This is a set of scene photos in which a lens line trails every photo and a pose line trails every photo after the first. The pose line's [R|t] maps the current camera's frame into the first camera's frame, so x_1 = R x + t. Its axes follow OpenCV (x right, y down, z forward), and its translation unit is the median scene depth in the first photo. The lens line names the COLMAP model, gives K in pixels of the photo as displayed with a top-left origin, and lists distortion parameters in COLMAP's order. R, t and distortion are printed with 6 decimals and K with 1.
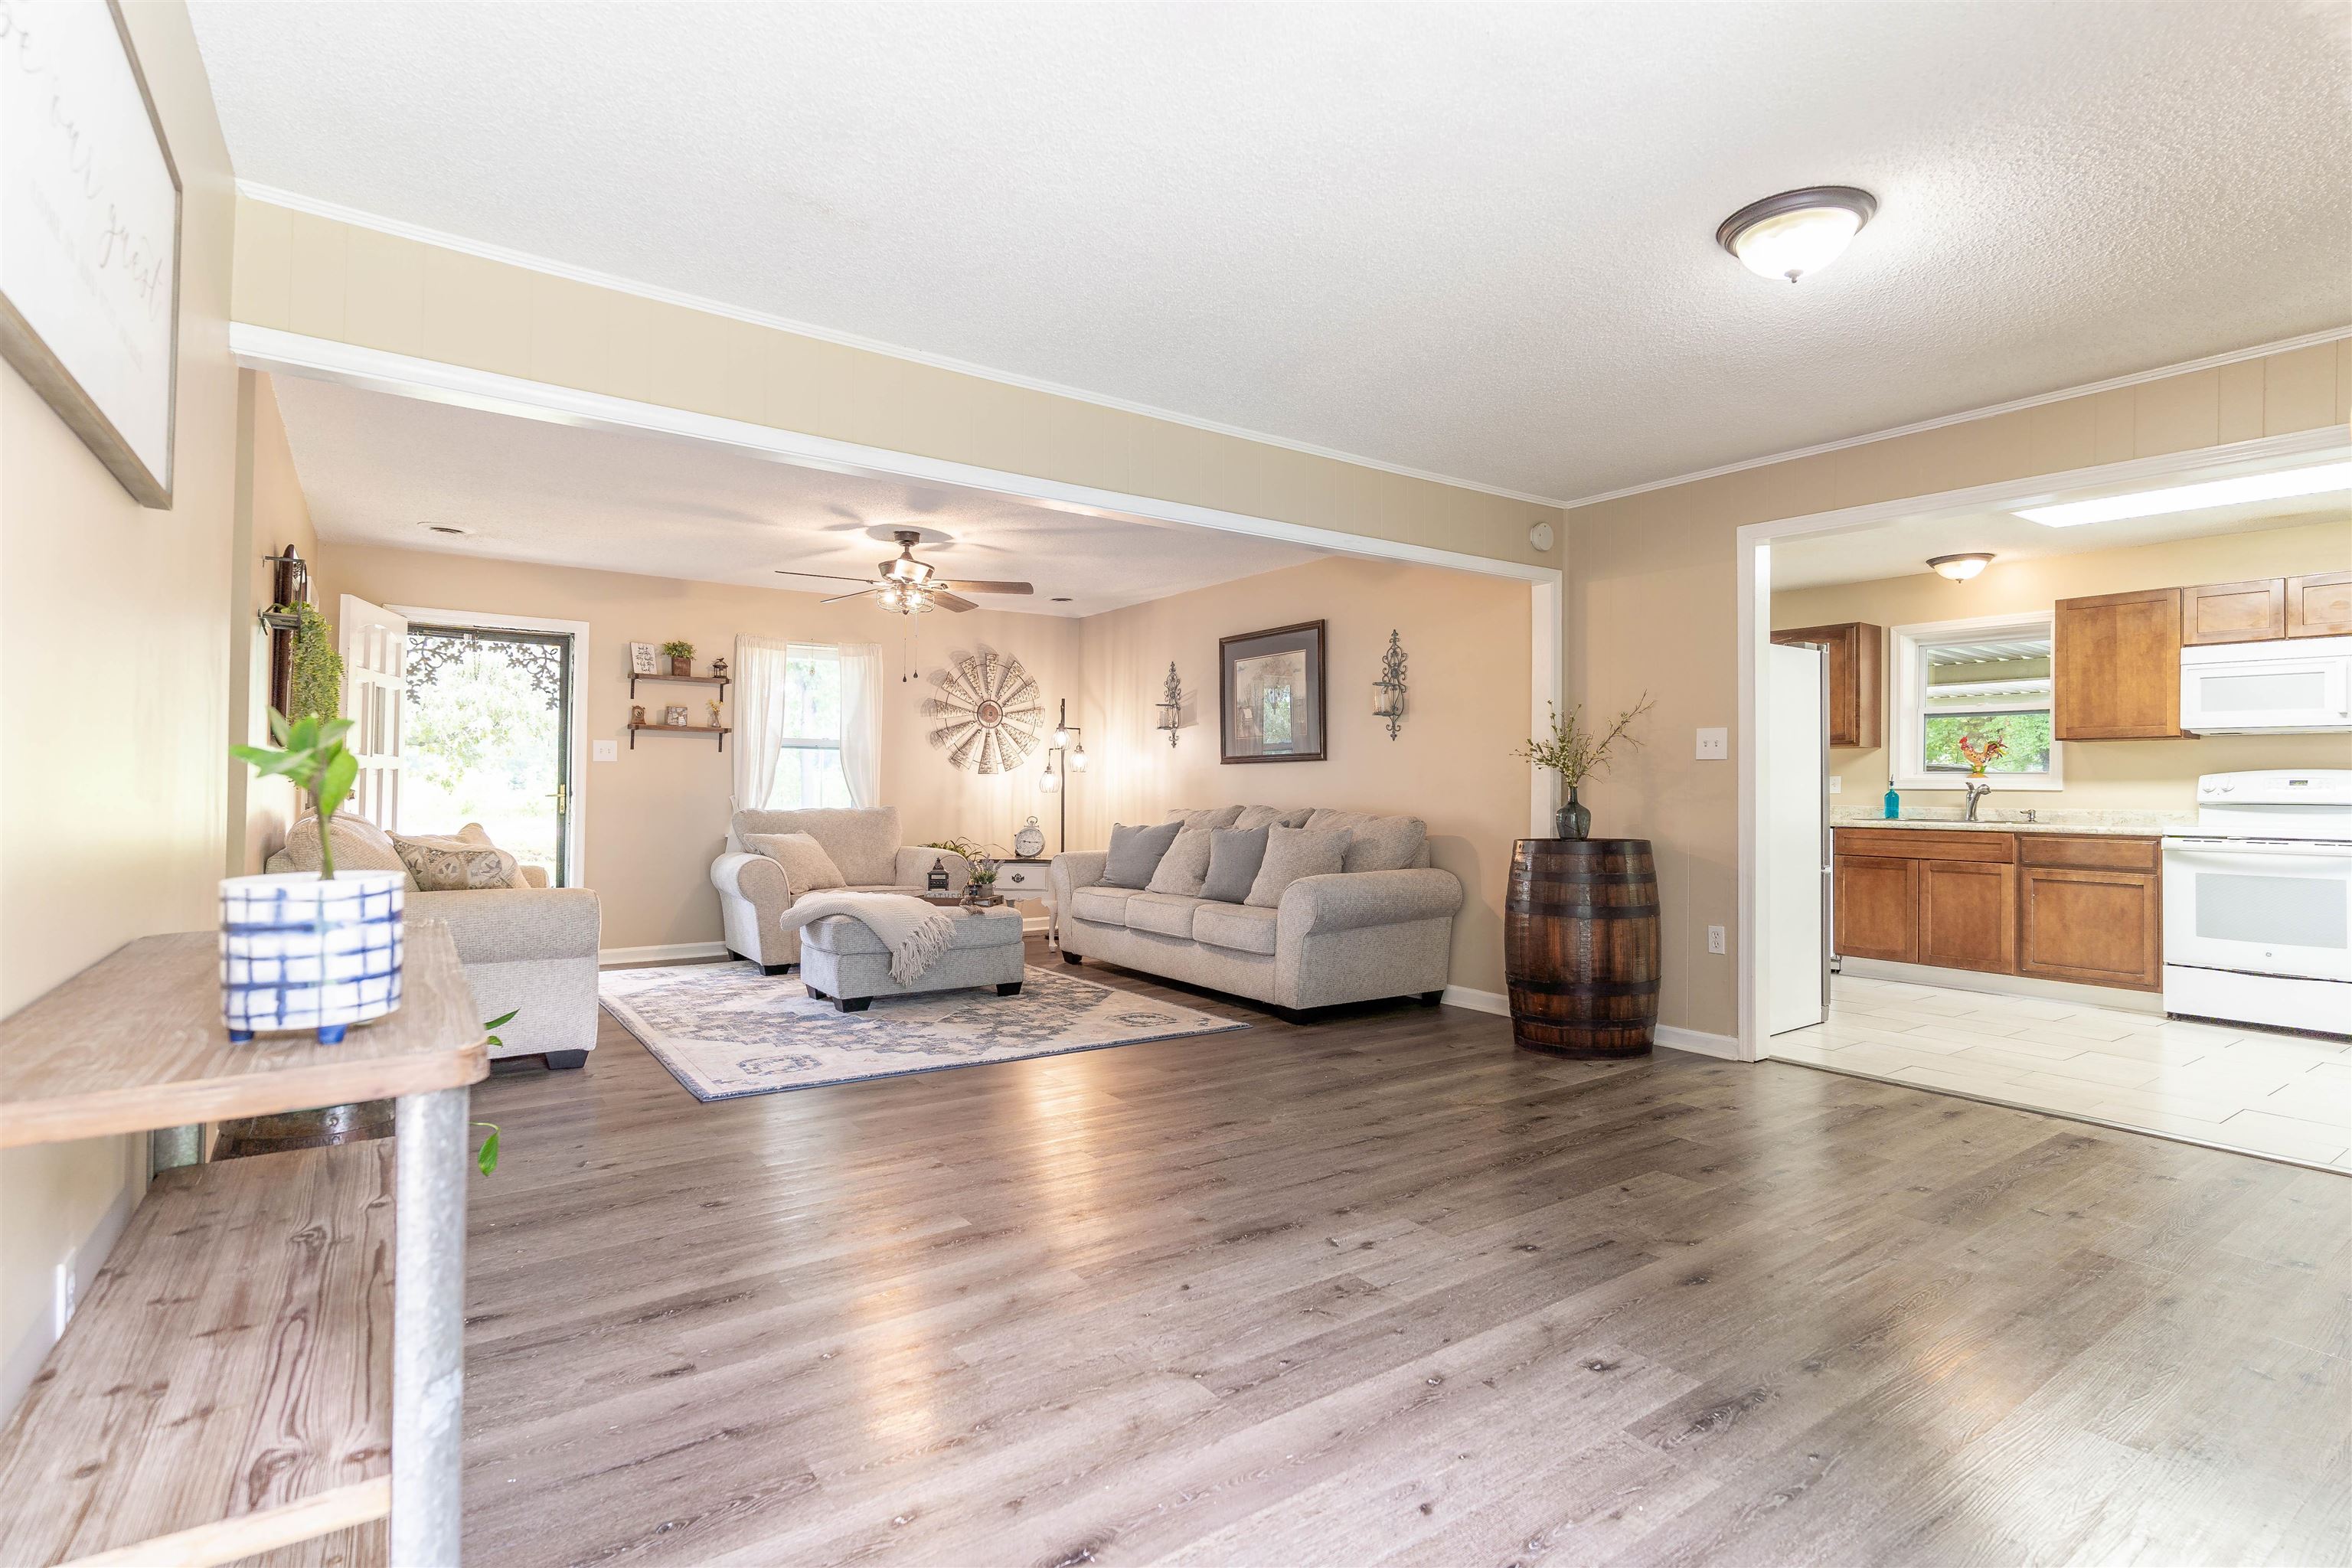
lens RADIAL K [[1162.7, 0, 1178.9], [0, 1162.7, 768.5], [0, 0, 1]] dist [0.003486, 0.000565]
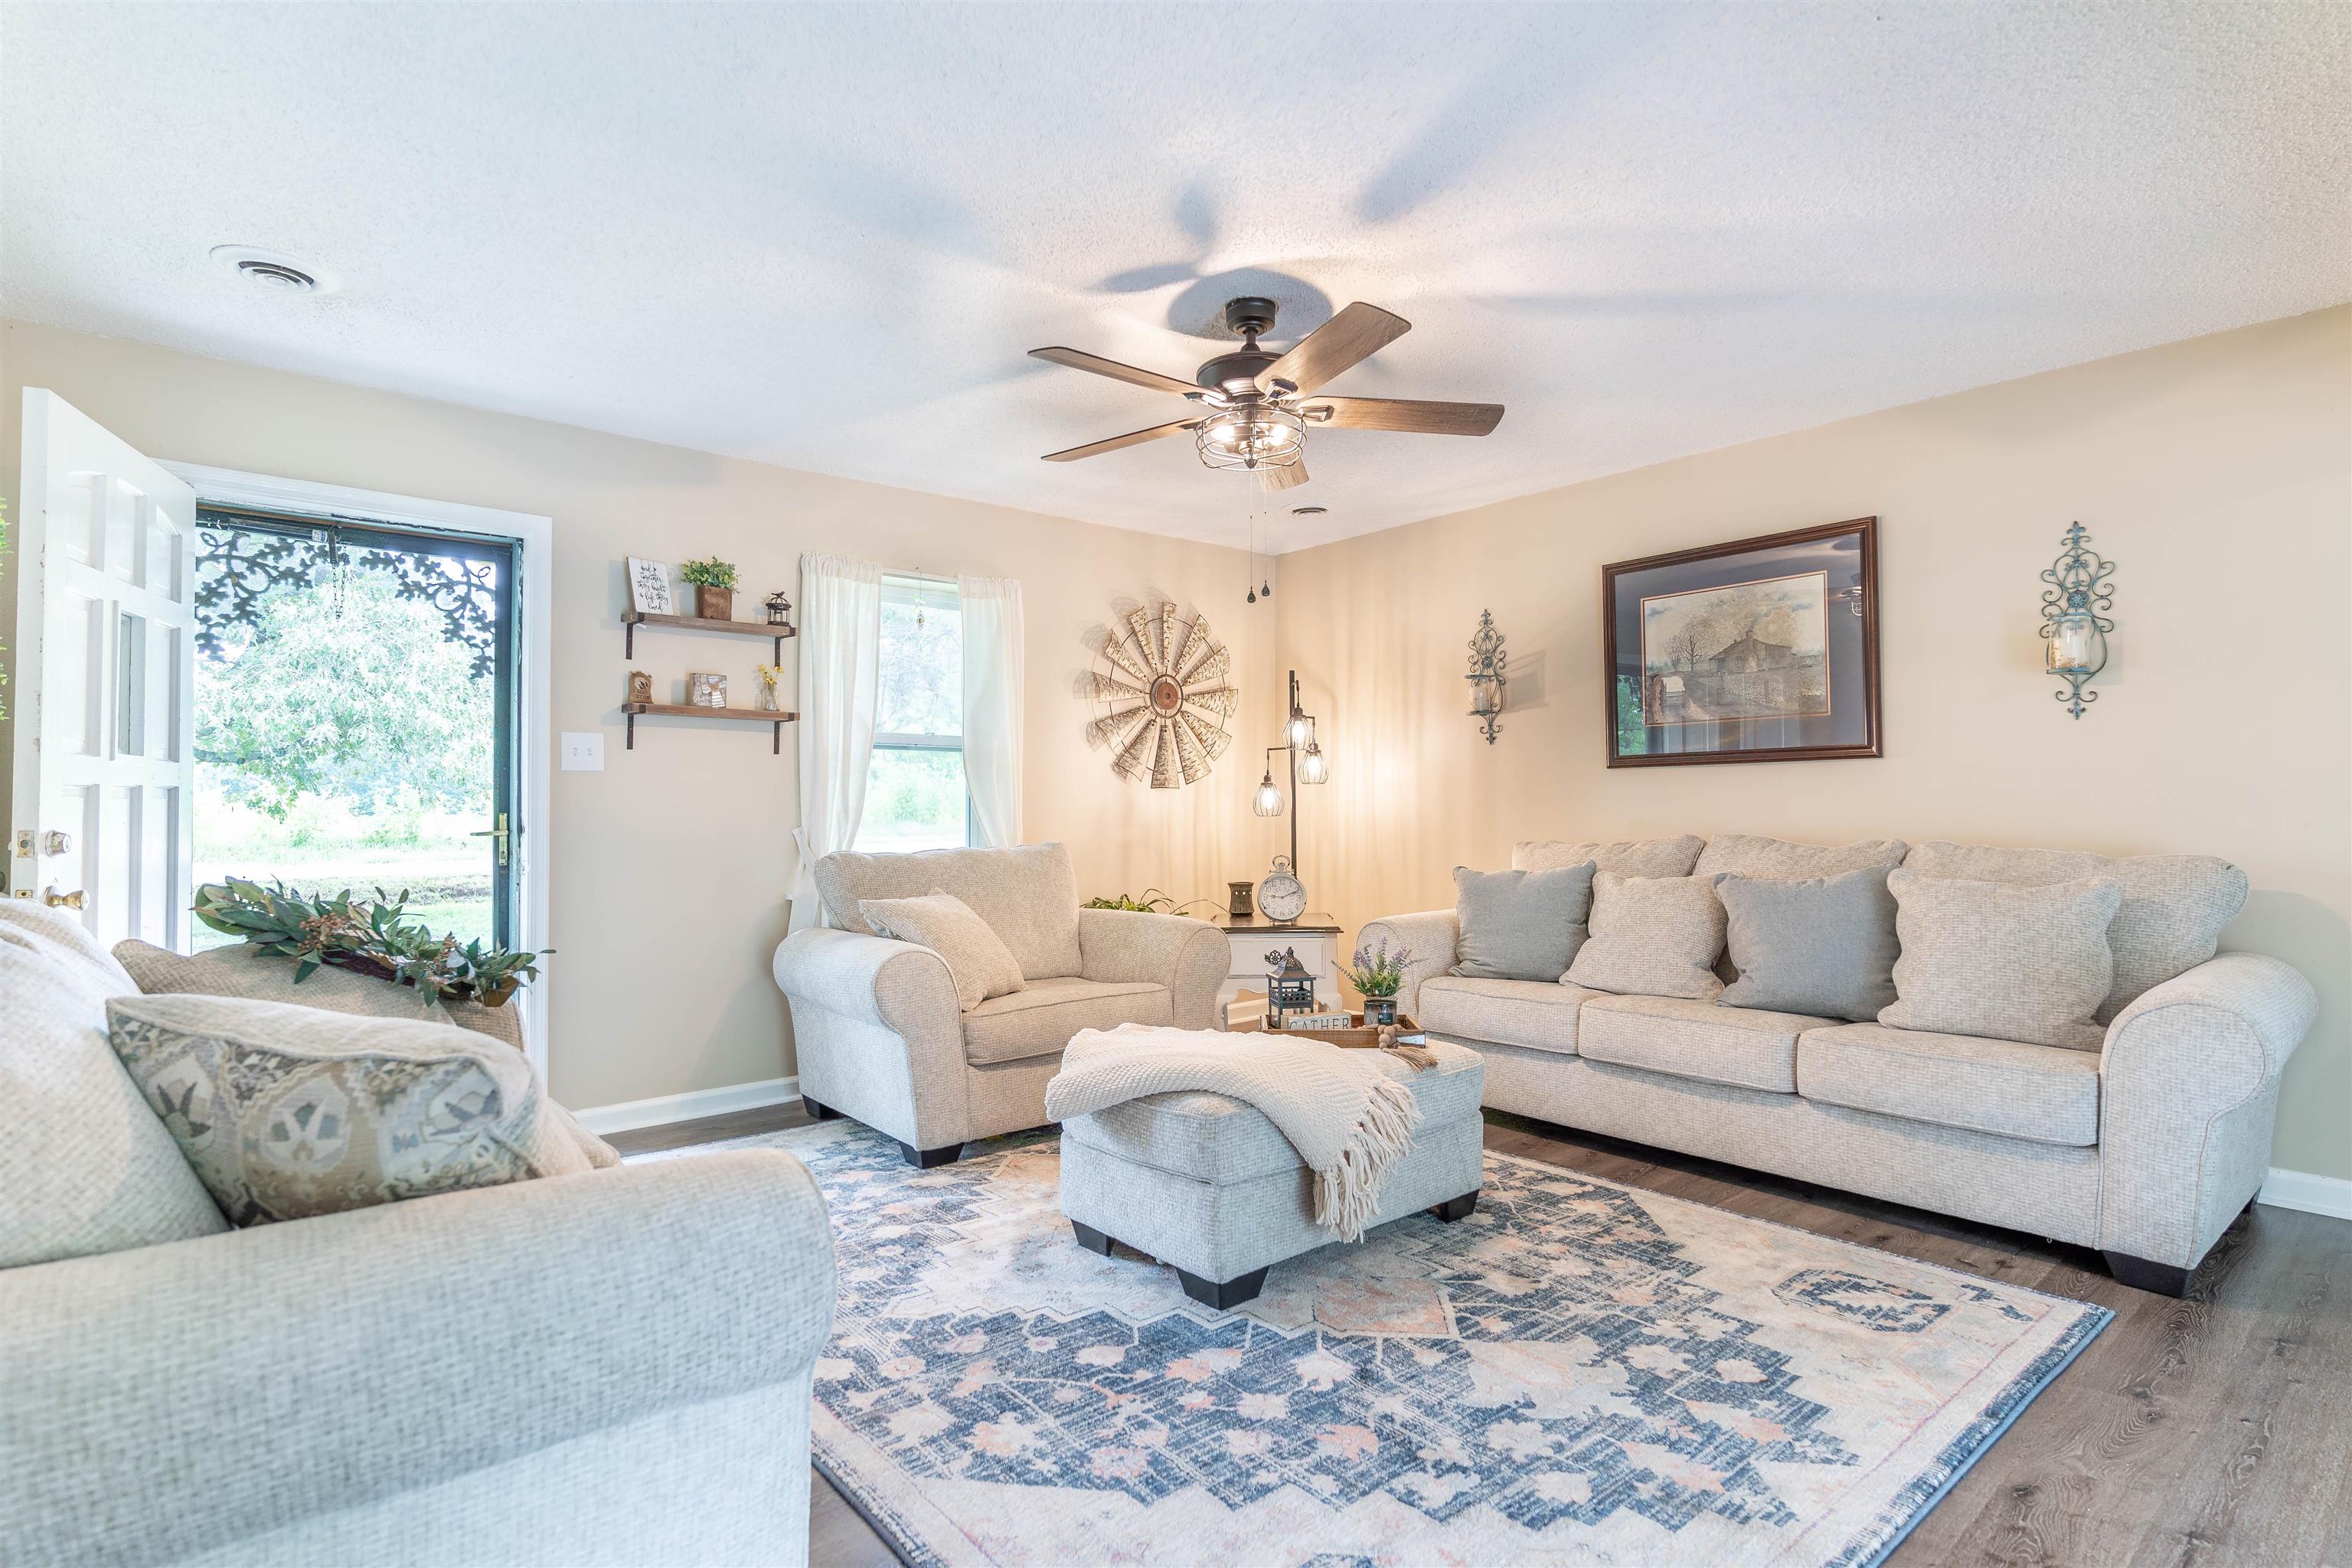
lens RADIAL K [[1181.4, 0, 1174.1], [0, 1181.4, 789.9], [0, 0, 1]] dist [0.000914, -0.000159]
pose [[0.995890, -0.009513, 0.090066, -0.259586], [0.009175, 0.999949, 0.004168, 0.003218], [-0.090102, -0.003325, 0.995927, 0.407597]]
